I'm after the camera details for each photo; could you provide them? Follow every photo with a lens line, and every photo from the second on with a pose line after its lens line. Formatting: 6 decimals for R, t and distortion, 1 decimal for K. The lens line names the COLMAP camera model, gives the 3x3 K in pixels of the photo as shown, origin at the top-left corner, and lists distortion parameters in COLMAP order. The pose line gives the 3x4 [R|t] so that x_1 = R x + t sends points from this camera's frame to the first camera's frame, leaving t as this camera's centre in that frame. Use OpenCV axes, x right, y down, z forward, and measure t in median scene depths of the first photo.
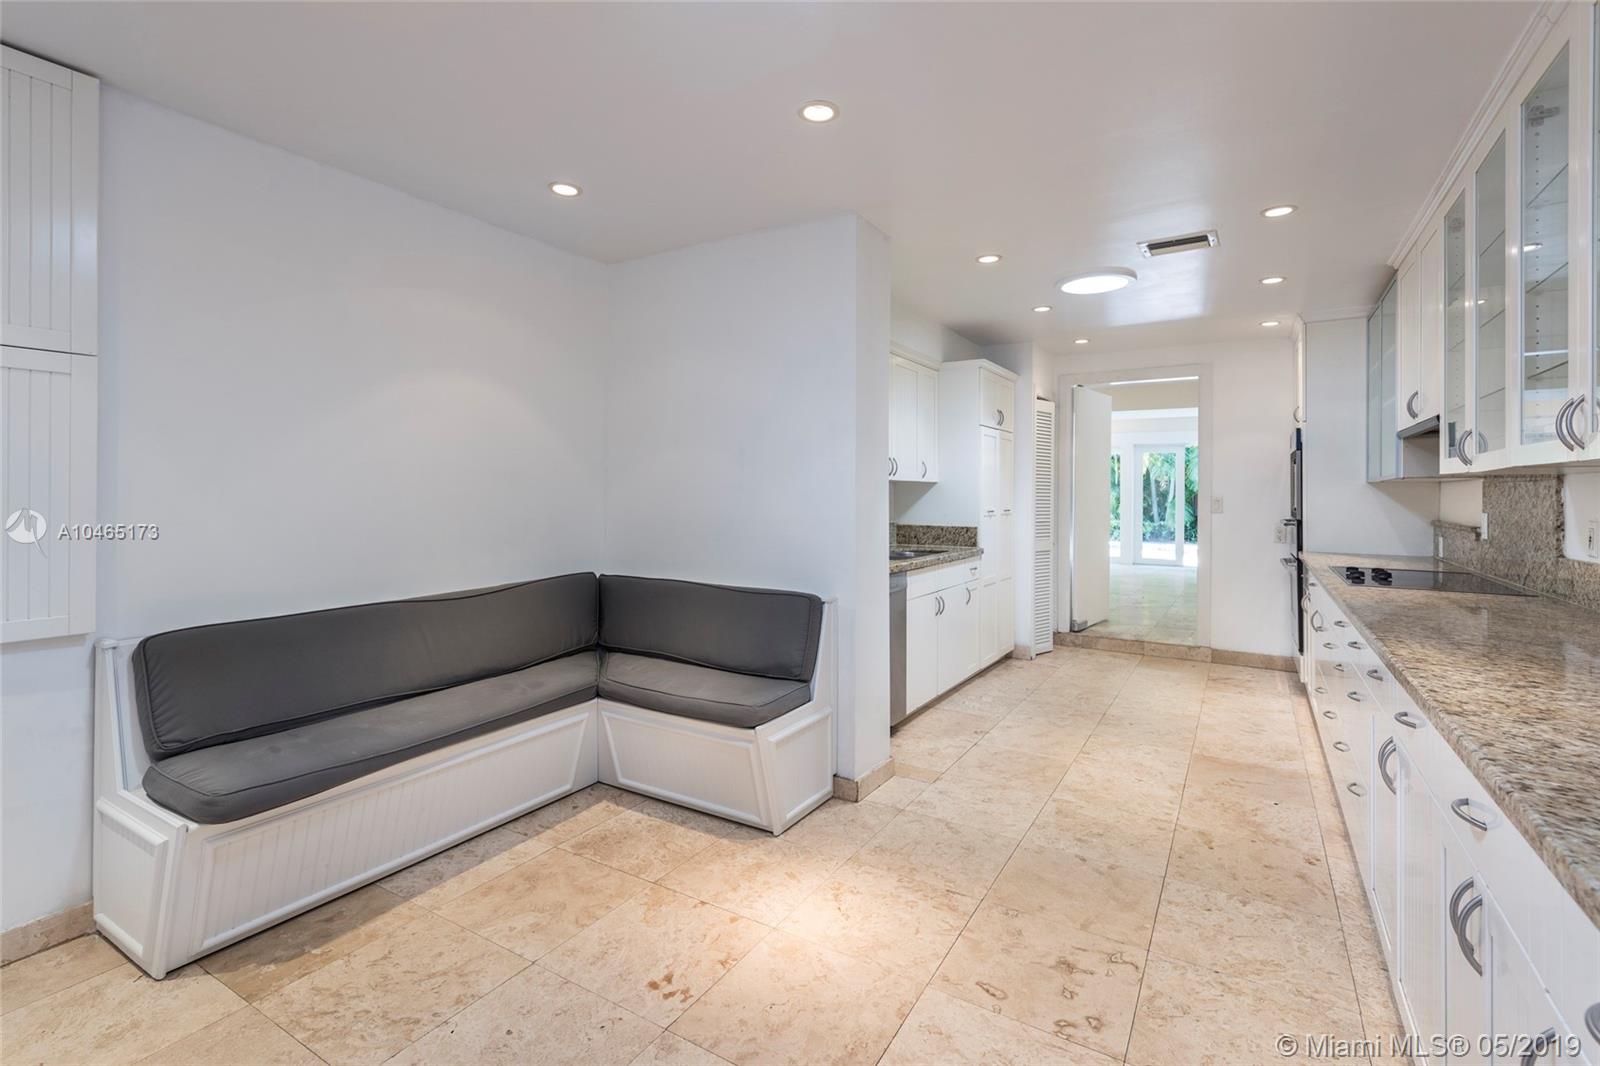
lens RADIAL K [[731.6, 0, 806.2], [0, 731.6, 481.2], [0, 0, 1]] dist [0.011920, -0.001734]
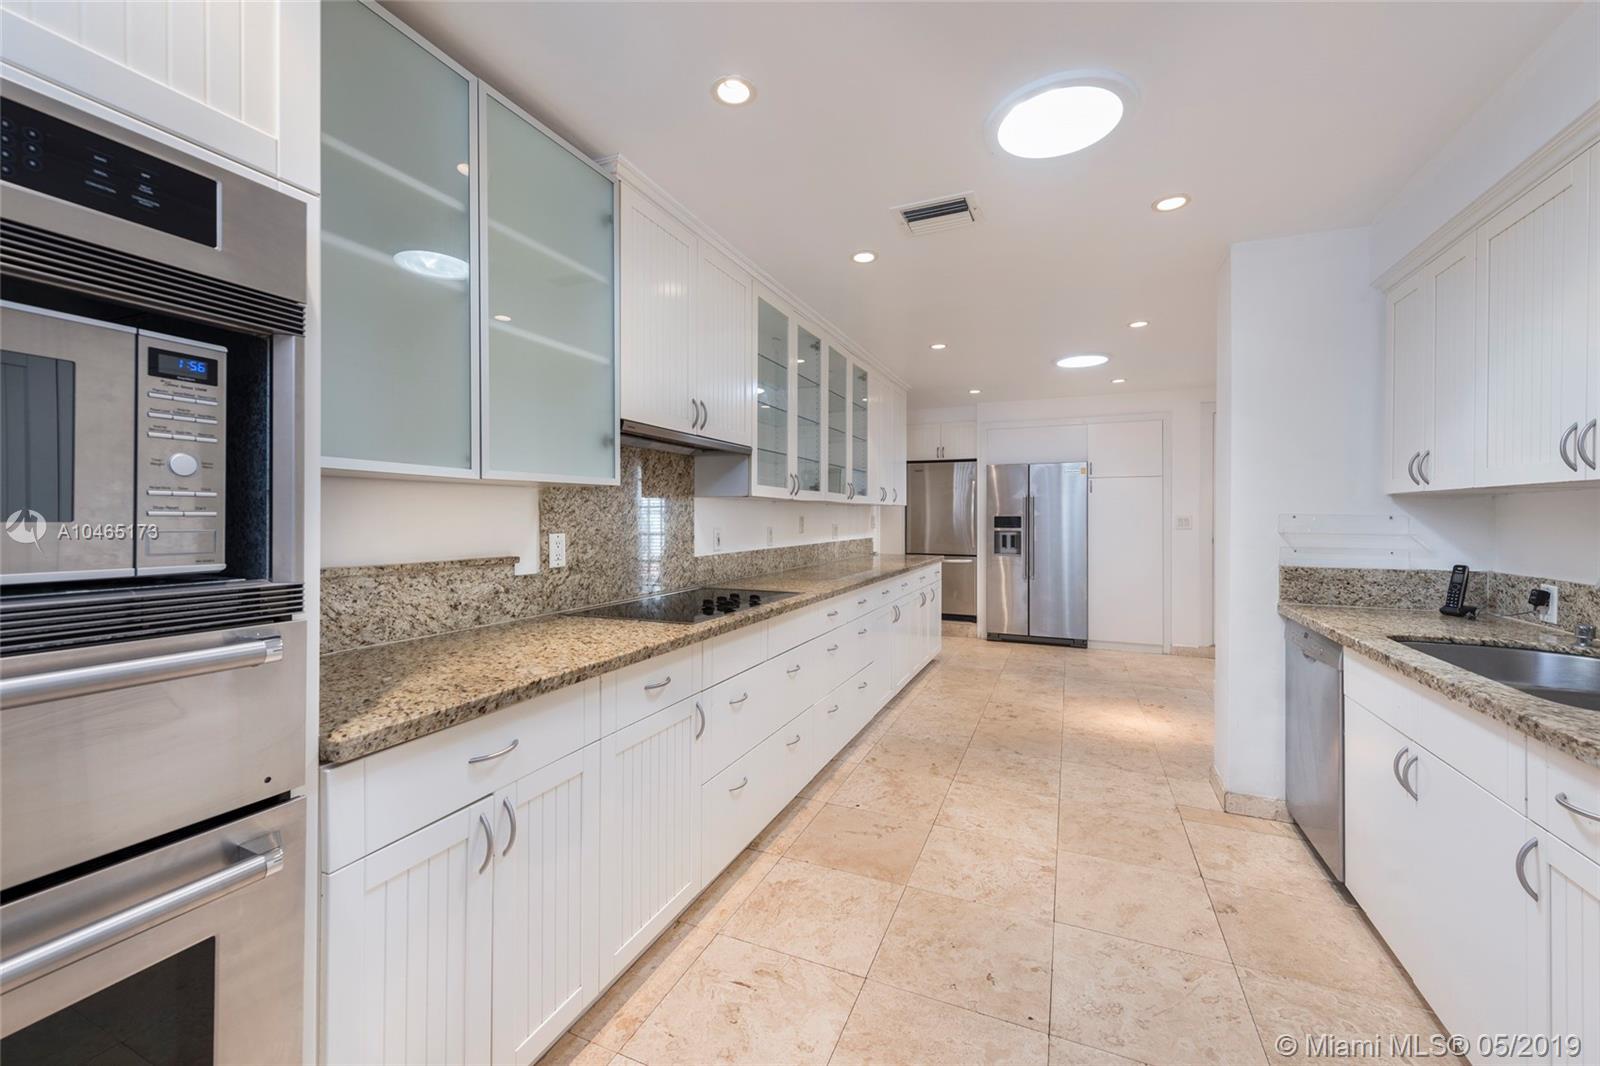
lens RADIAL K [[626.9, 0, 798.8], [0, 626.9, 516.4], [0, 0, 1]] dist [0.002188, -0.000596]
pose [[-0.991412, -0.009718, -0.130413, 0.975536], [-0.007871, 0.999861, -0.014672, 0.042068], [0.130538, -0.013519, -0.991351, 2.183013]]
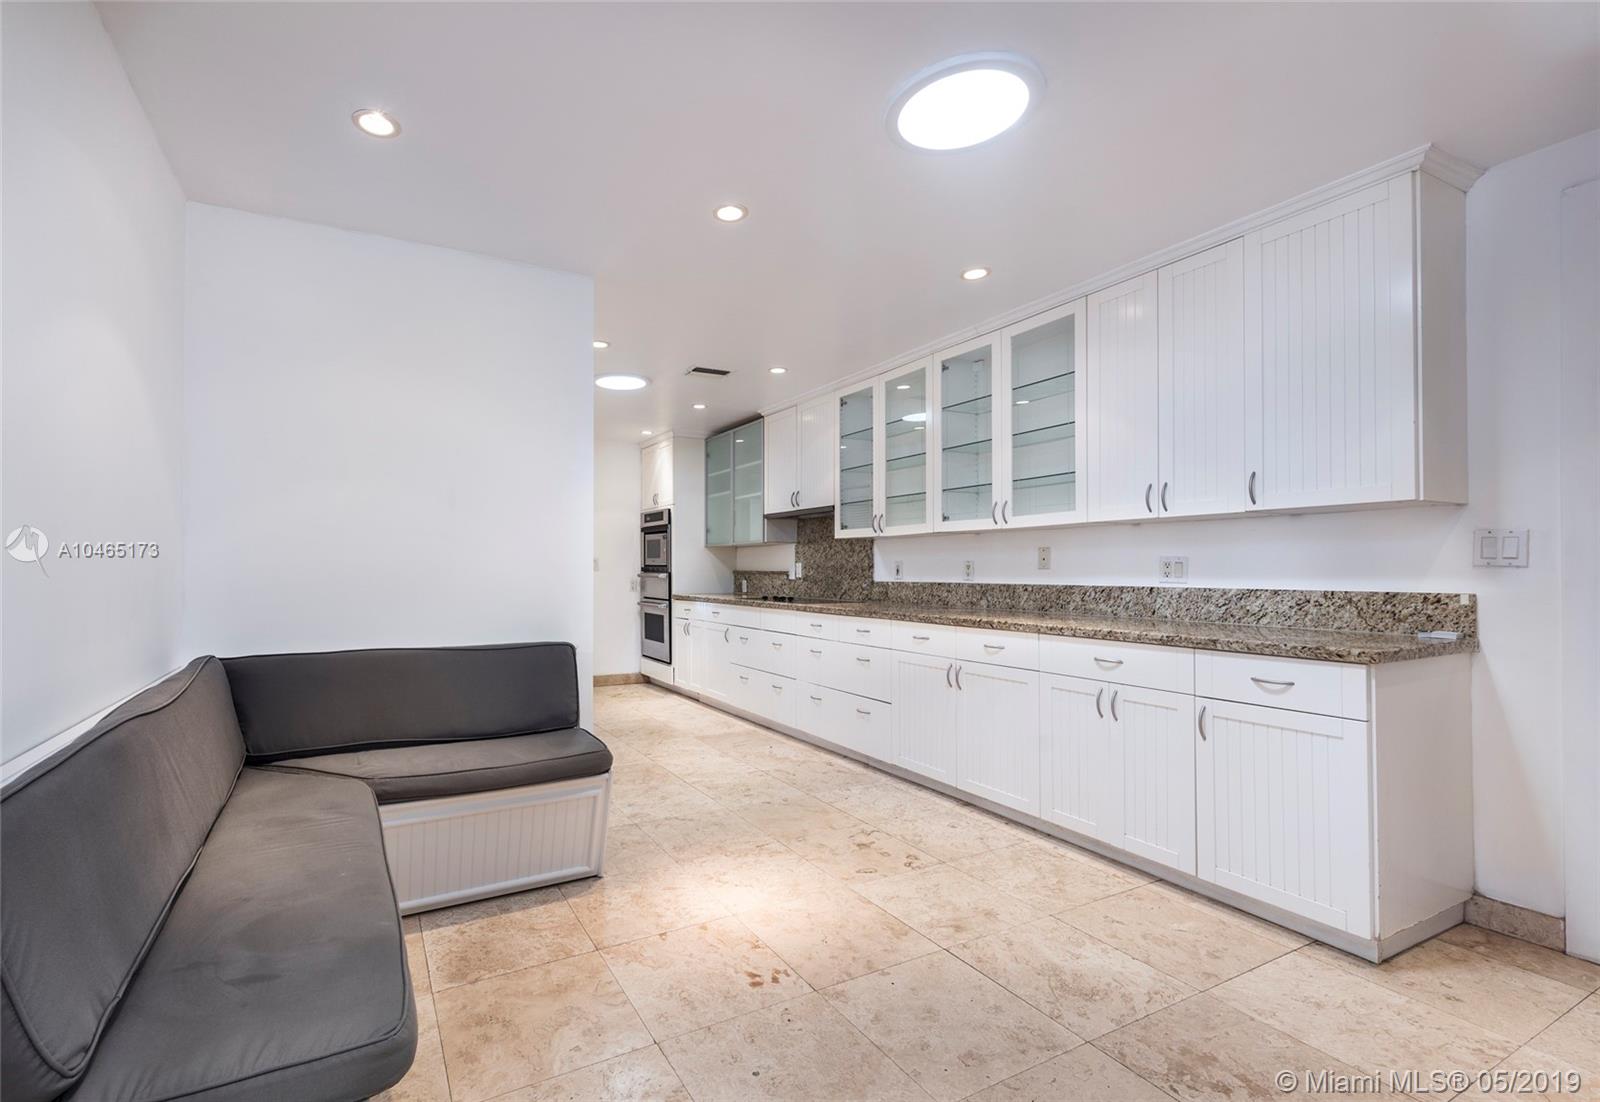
lens RADIAL K [[701.3, 0, 698.1], [0, 701.3, 562.0], [0, 0, 1]] dist [0.010323, -0.000145]
pose [[0.545125, -0.003916, 0.838345, -0.809070], [-0.002929, 0.999974, 0.006576, 0.039458], [-0.838349, -0.006040, 0.545100, 0.366049]]
